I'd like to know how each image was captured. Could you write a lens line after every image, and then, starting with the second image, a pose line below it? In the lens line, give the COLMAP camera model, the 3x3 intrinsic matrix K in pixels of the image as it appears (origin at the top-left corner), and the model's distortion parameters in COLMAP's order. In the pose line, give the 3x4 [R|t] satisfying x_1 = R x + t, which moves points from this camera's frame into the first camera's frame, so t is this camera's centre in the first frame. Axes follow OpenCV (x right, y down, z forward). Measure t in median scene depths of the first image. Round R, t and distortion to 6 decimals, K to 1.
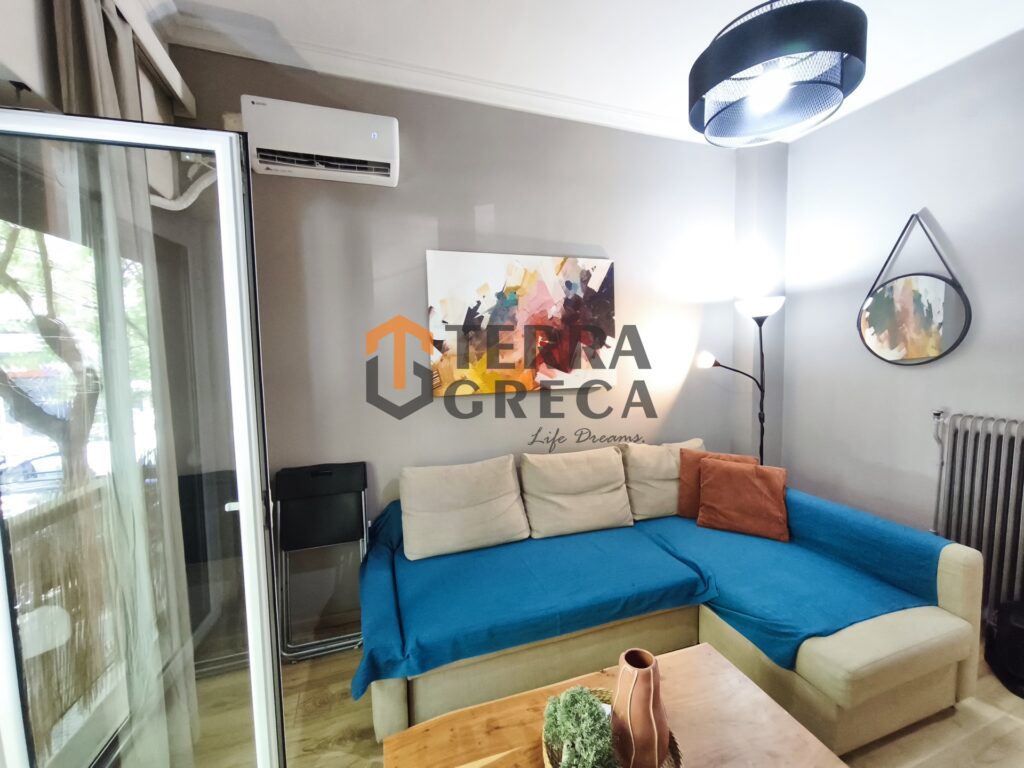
lens RADIAL K [[426.9, 0, 510.2], [0, 426.9, 381.4], [0, 0, 1]] dist [-0.003491, 0.000000]
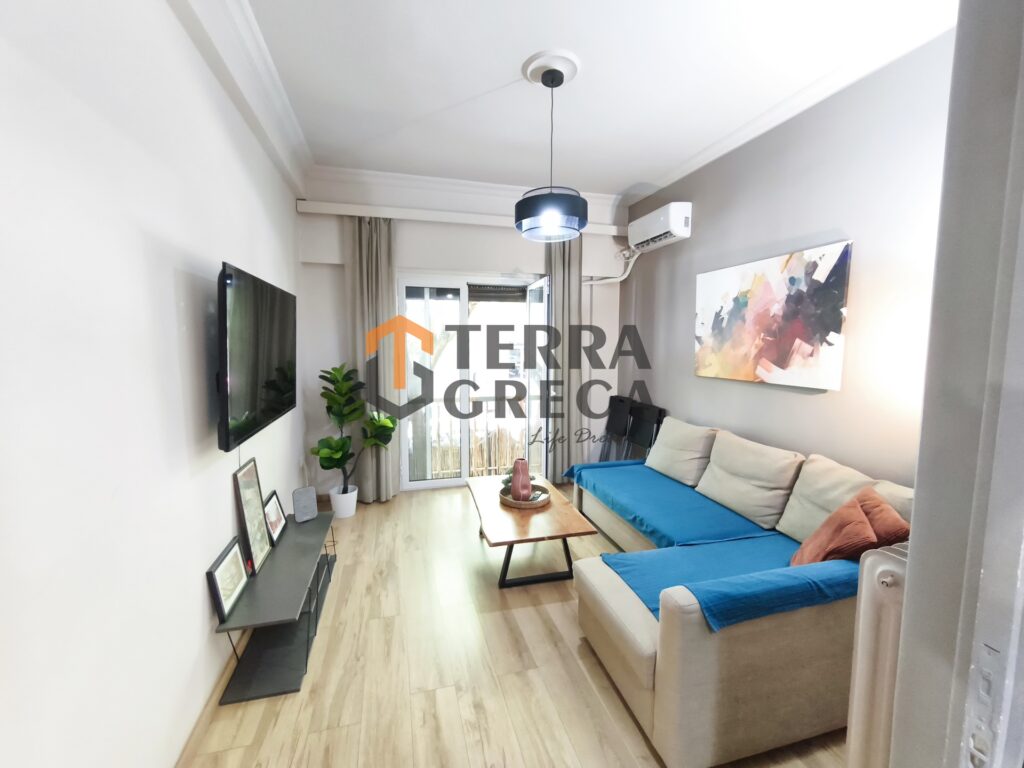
lens RADIAL K [[426.0, 0, 509.4], [0, 426.0, 381.6], [0, 0, 1]] dist [-0.007218, 0.002295]
pose [[-0.068678, 0.109456, -0.991616, 1.259402], [-0.080085, 0.990151, 0.114841, -0.058373], [0.994419, 0.087301, -0.059235, 0.452298]]
